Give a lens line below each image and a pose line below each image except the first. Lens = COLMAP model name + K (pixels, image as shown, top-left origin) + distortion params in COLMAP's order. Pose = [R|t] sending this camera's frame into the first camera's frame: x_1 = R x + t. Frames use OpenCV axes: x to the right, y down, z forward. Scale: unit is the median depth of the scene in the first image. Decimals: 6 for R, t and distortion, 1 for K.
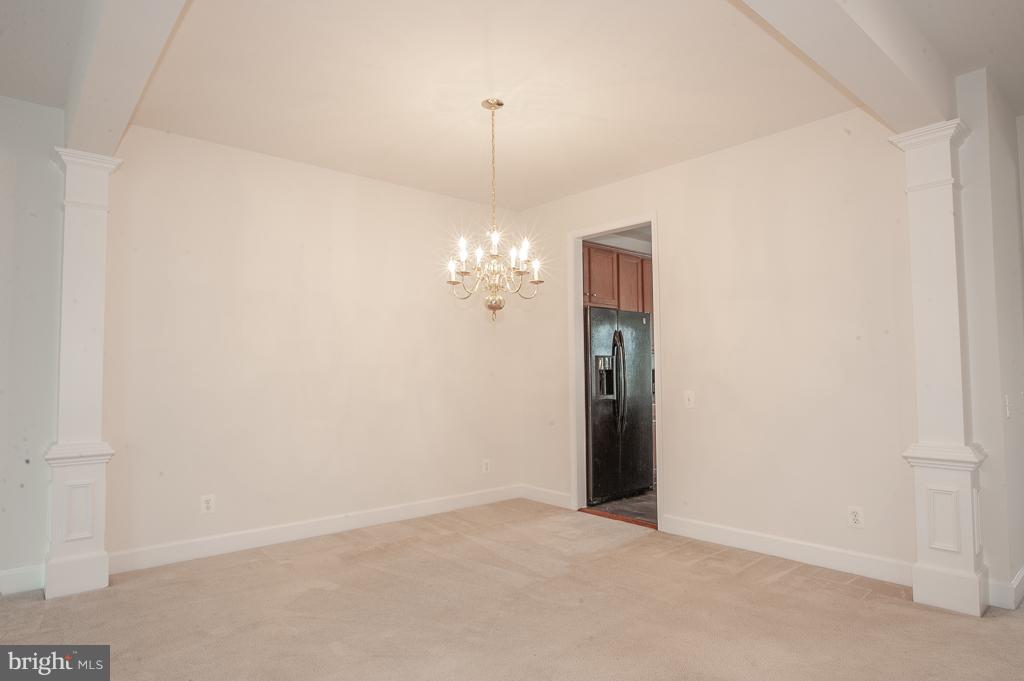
lens RADIAL K [[599.0, 0, 509.8], [0, 599.0, 346.2], [0, 0, 1]] dist [-0.010051, 0.002232]
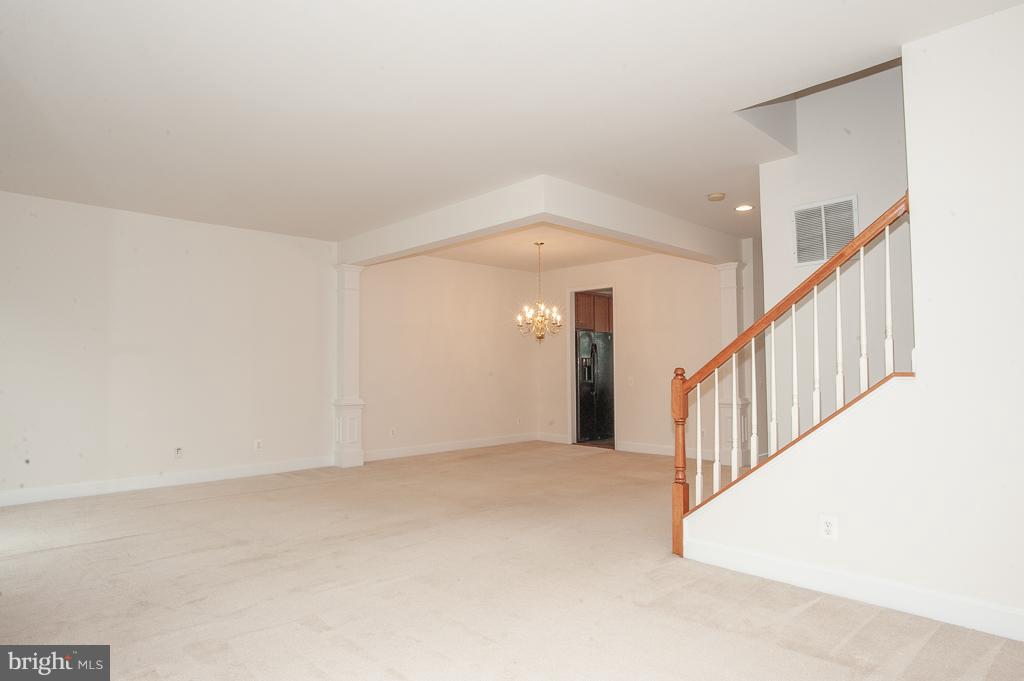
lens RADIAL K [[599.0, 0, 509.8], [0, 599.0, 346.2], [0, 0, 1]] dist [-0.010051, 0.002232]
pose [[0.998784, 0.002759, 0.049225, -0.159202], [-0.003199, 0.999956, 0.008856, -0.034498], [-0.049199, -0.009002, 0.998748, -0.772776]]
